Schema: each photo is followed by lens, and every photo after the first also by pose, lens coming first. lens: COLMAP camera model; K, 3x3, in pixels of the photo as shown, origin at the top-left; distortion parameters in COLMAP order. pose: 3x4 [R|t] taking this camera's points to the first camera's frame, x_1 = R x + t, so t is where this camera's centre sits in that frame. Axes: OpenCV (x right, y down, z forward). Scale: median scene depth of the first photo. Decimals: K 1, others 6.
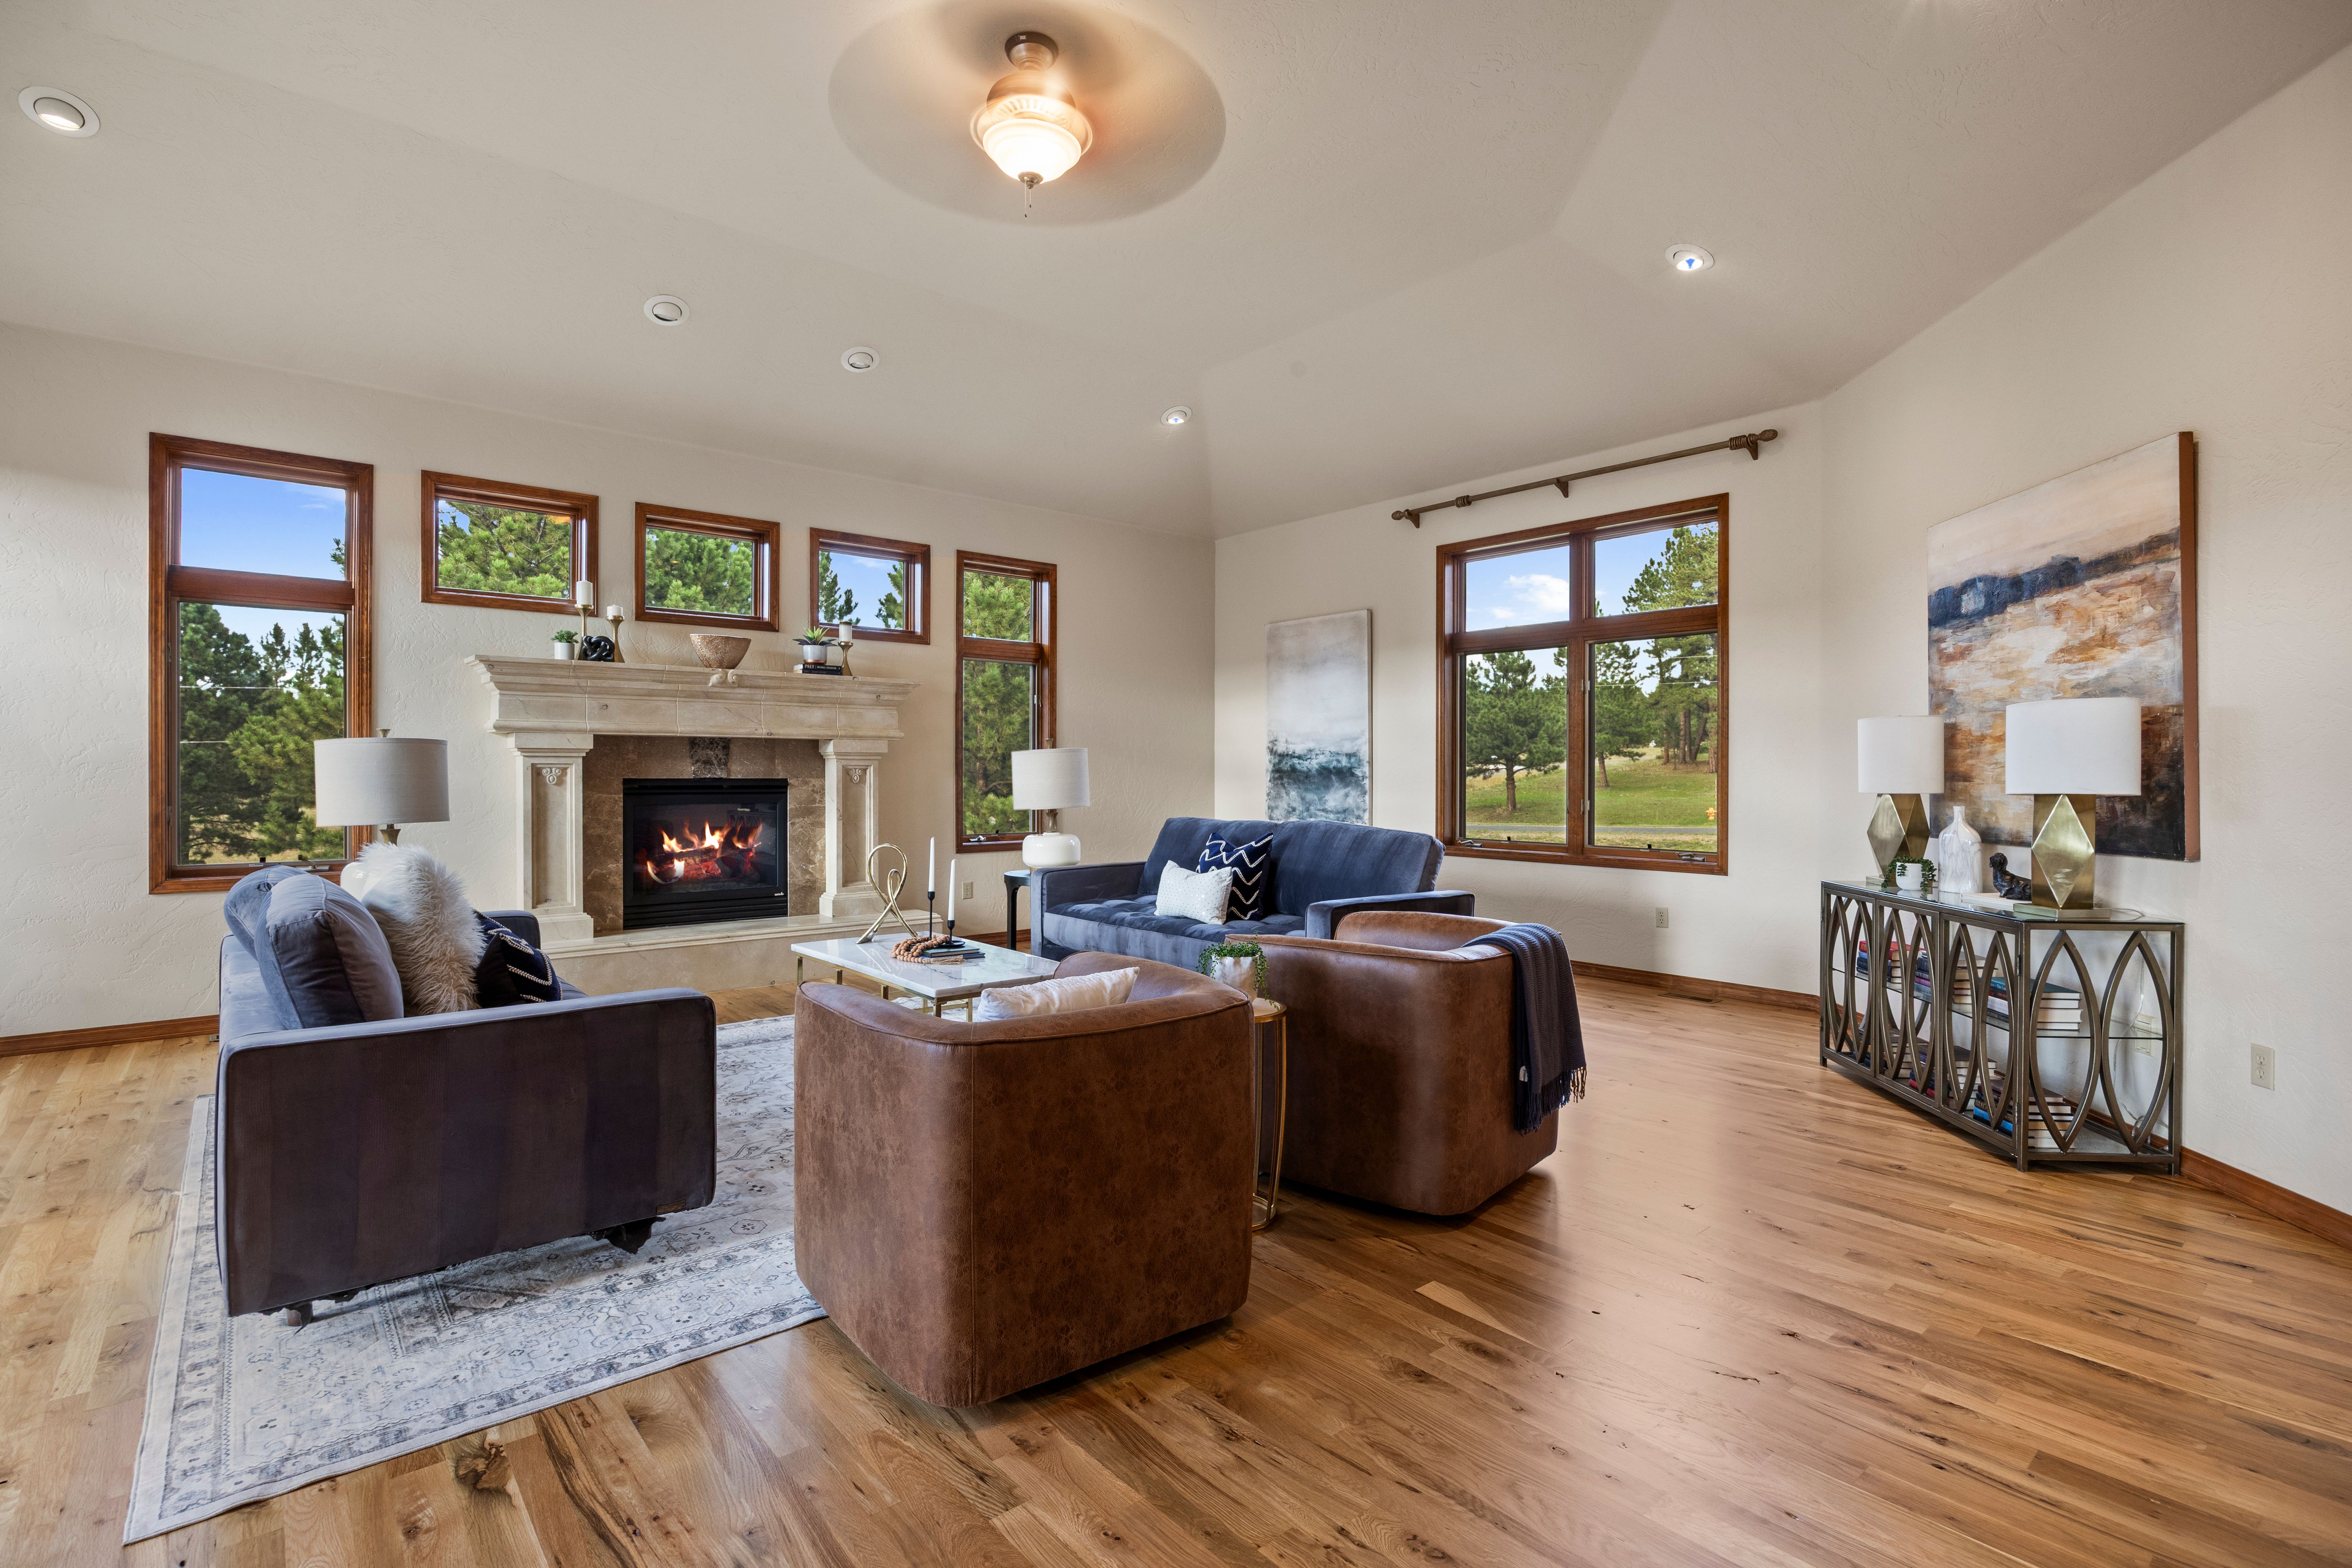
lens RADIAL K [[1110.4, 0, 1185.2], [0, 1110.4, 776.7], [0, 0, 1]] dist [-0.008409, -0.000379]
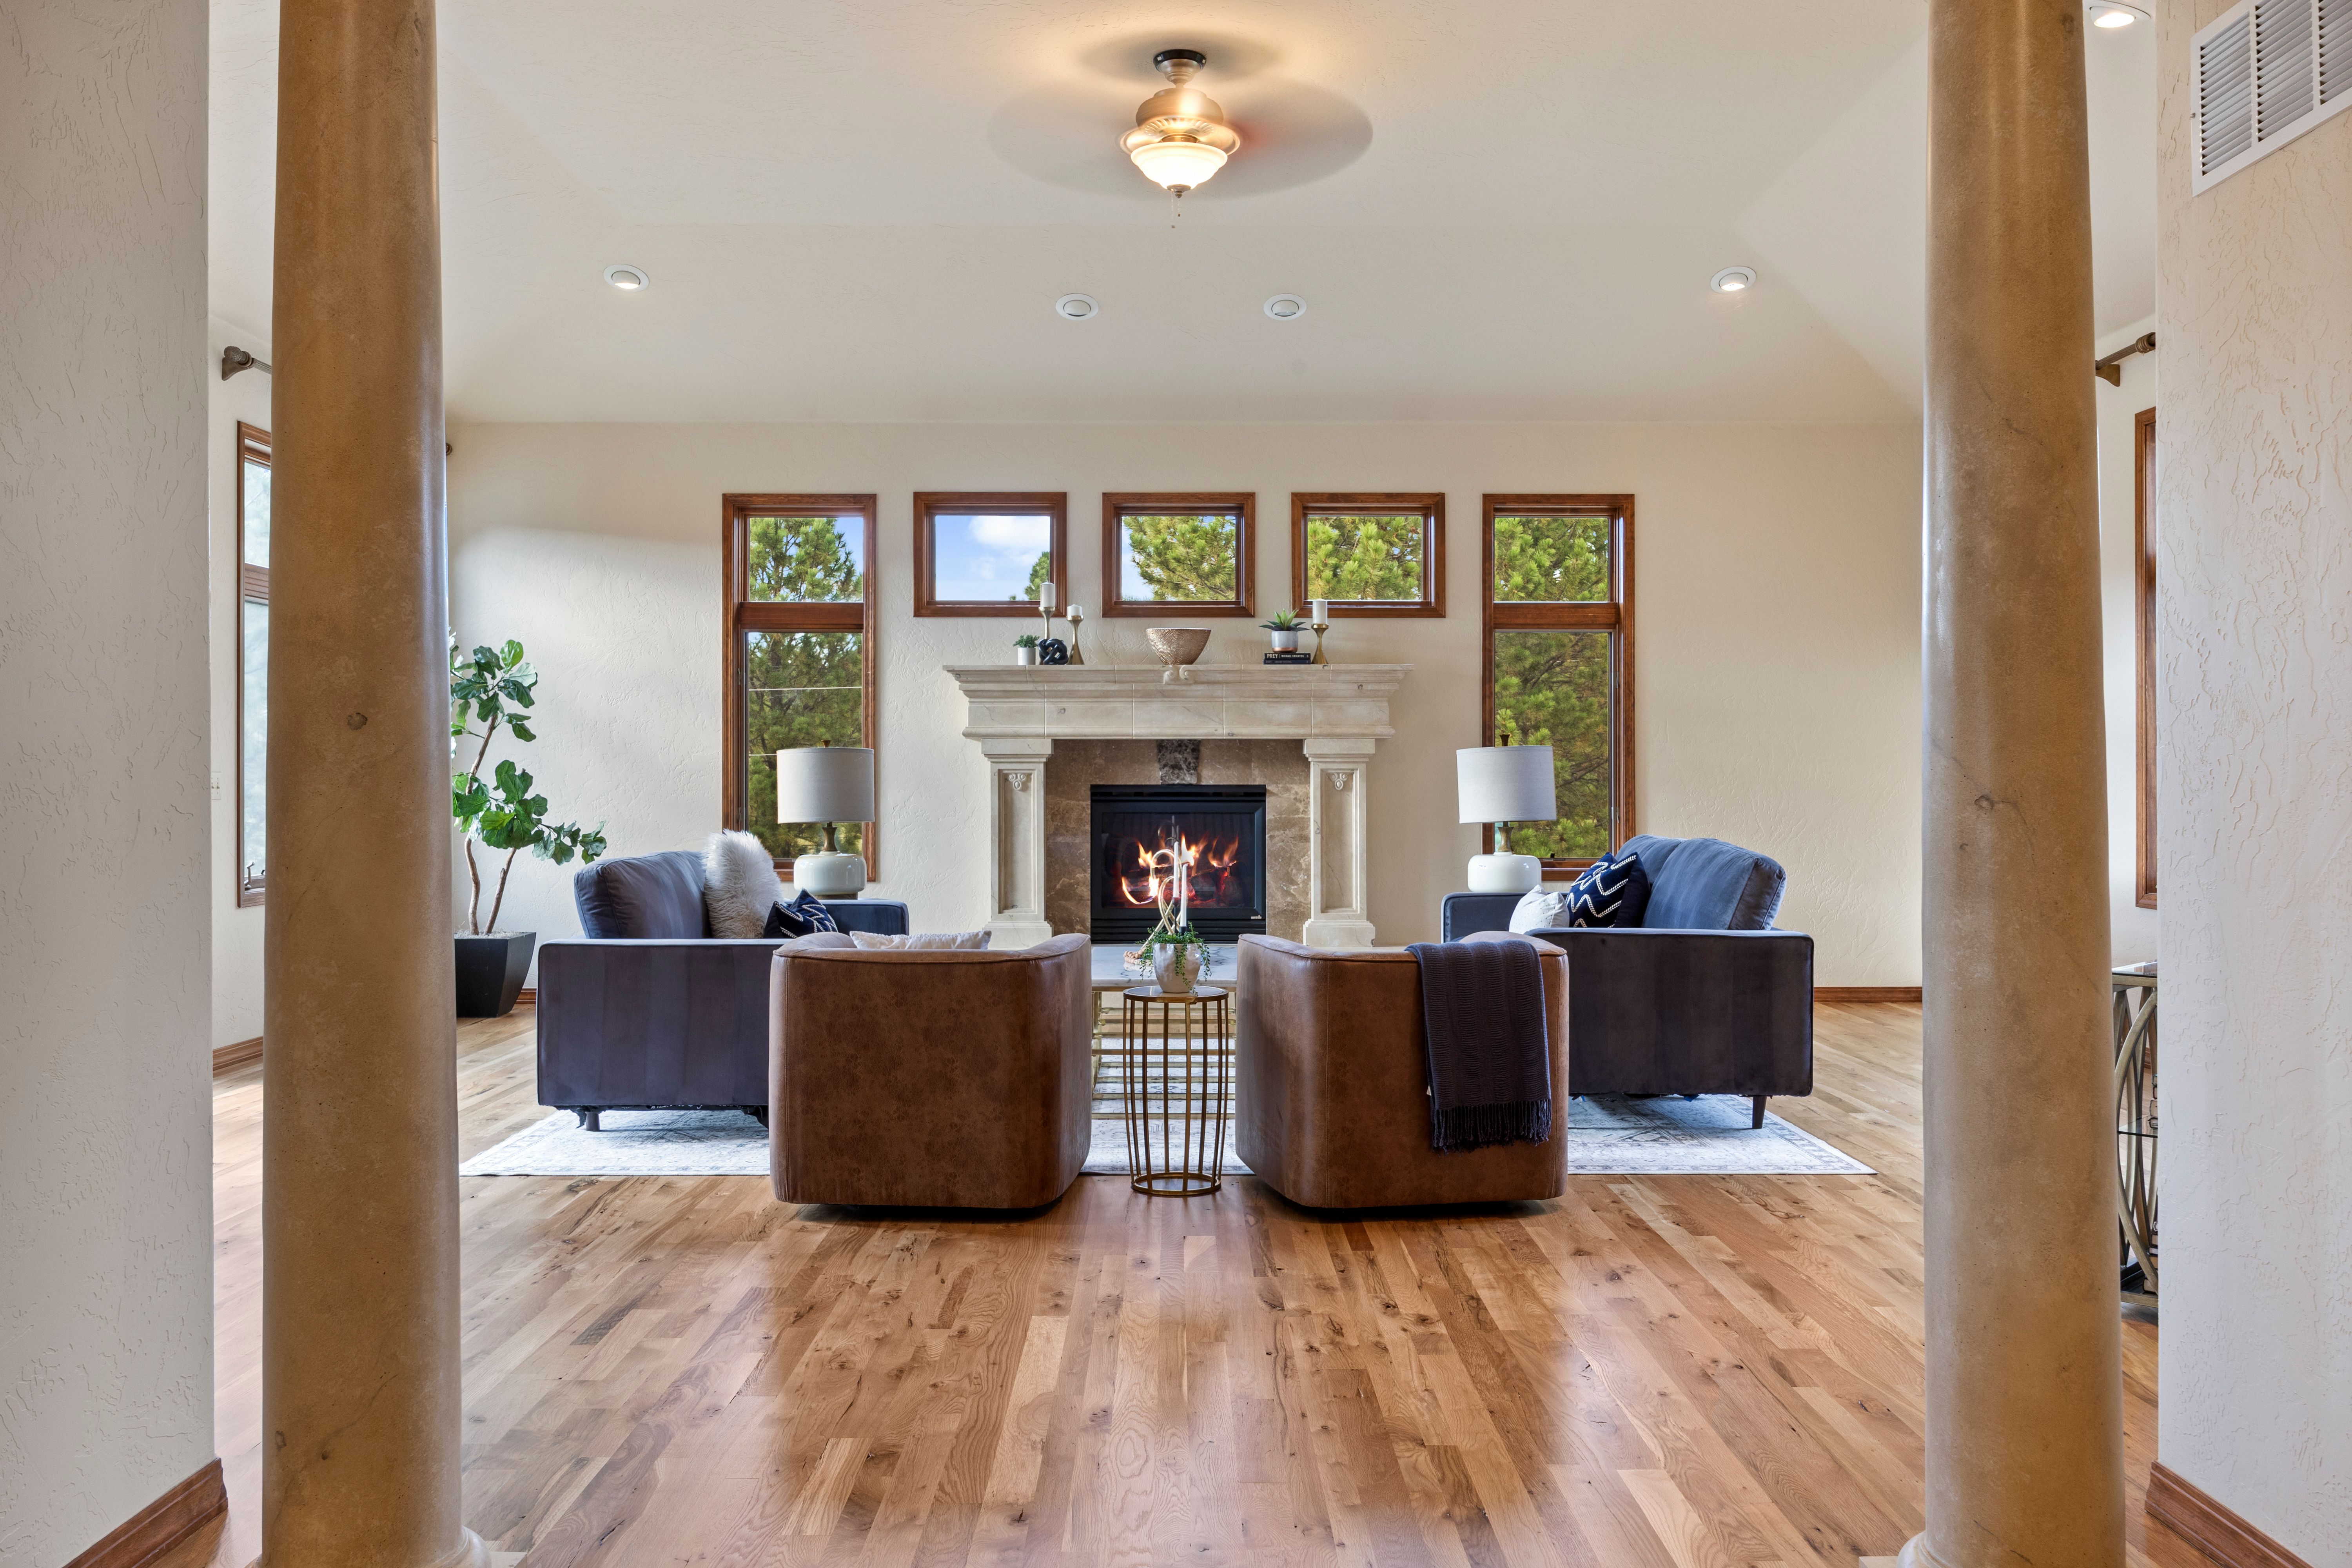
lens RADIAL K [[1887.3, 0, 1161.1], [0, 1887.3, 770.0], [0, 0, 1]] dist [-0.005544, 0.008281]
pose [[0.760707, -0.005084, -0.649076, 0.595269], [-0.001651, 0.999951, -0.009768, 0.004975], [0.649094, 0.008502, 0.760661, -0.195580]]
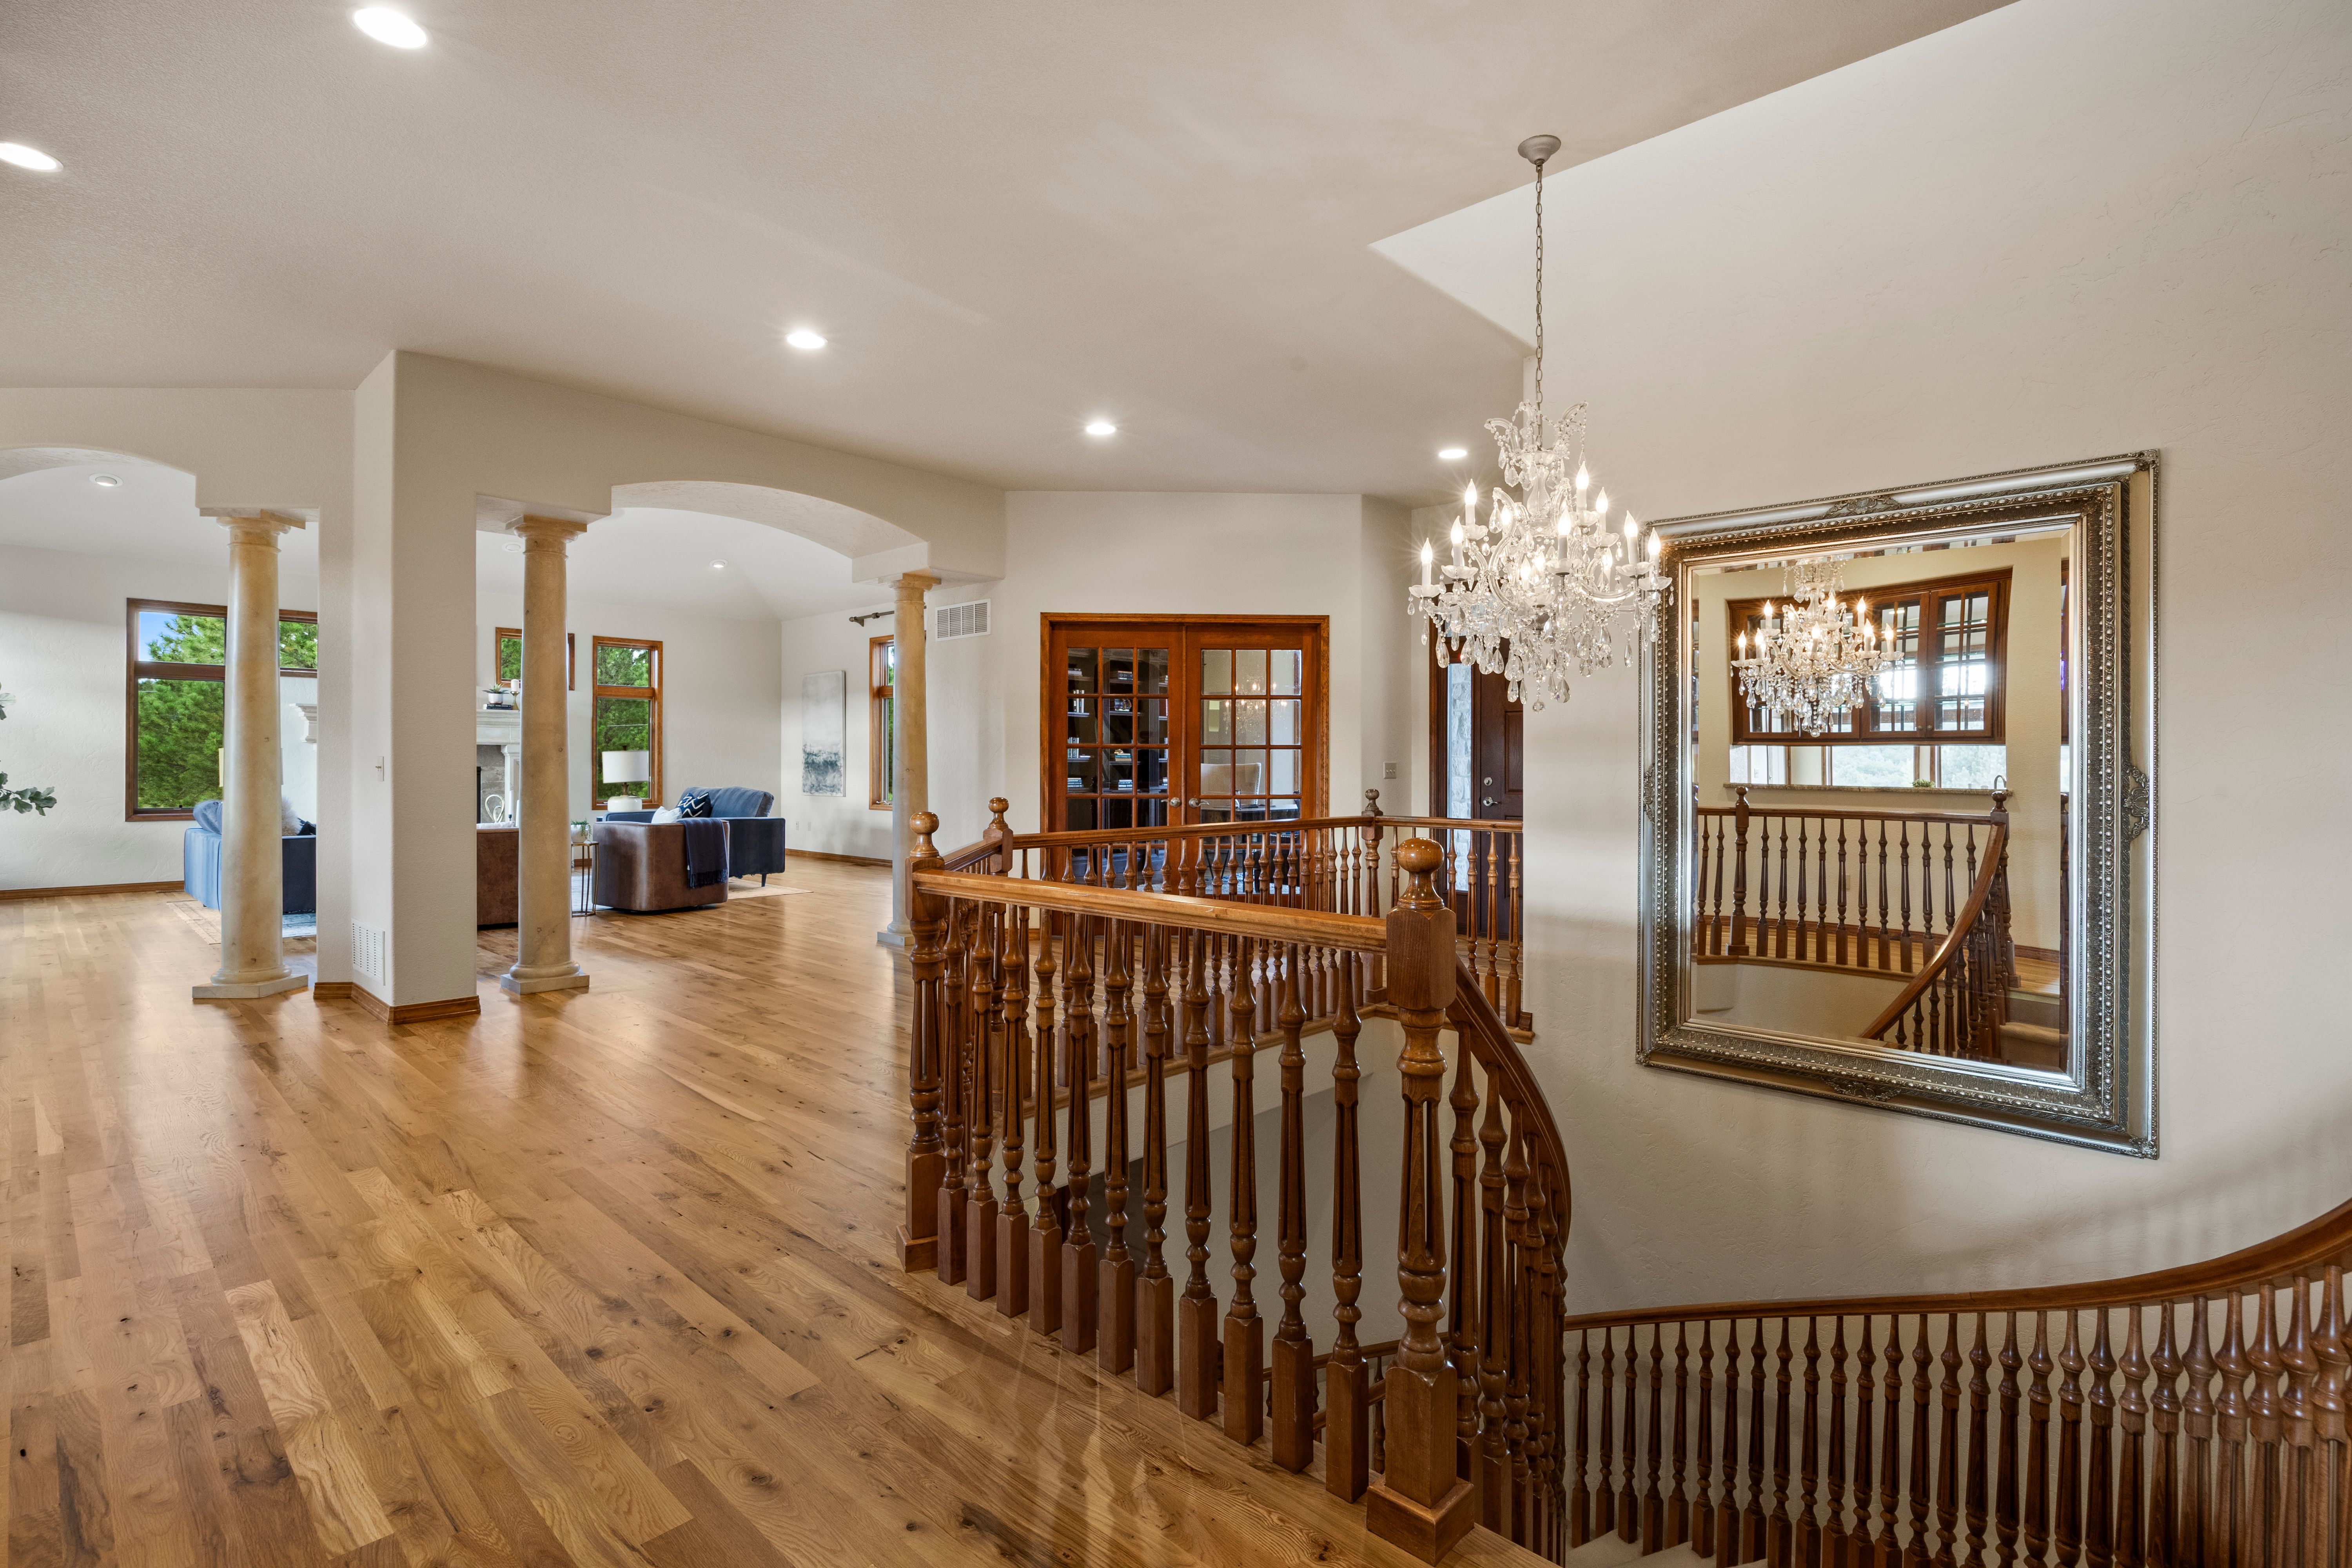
lens RADIAL K [[1110.4, 0, 1177.5], [0, 1110.4, 775.6], [0, 0, 1]] dist [-0.008409, -0.000379]
pose [[0.993847, 0.001176, 0.110753, 0.626397], [-0.001659, 0.999990, 0.004270, 0.007416], [-0.110747, -0.004427, 0.993839, -1.008310]]
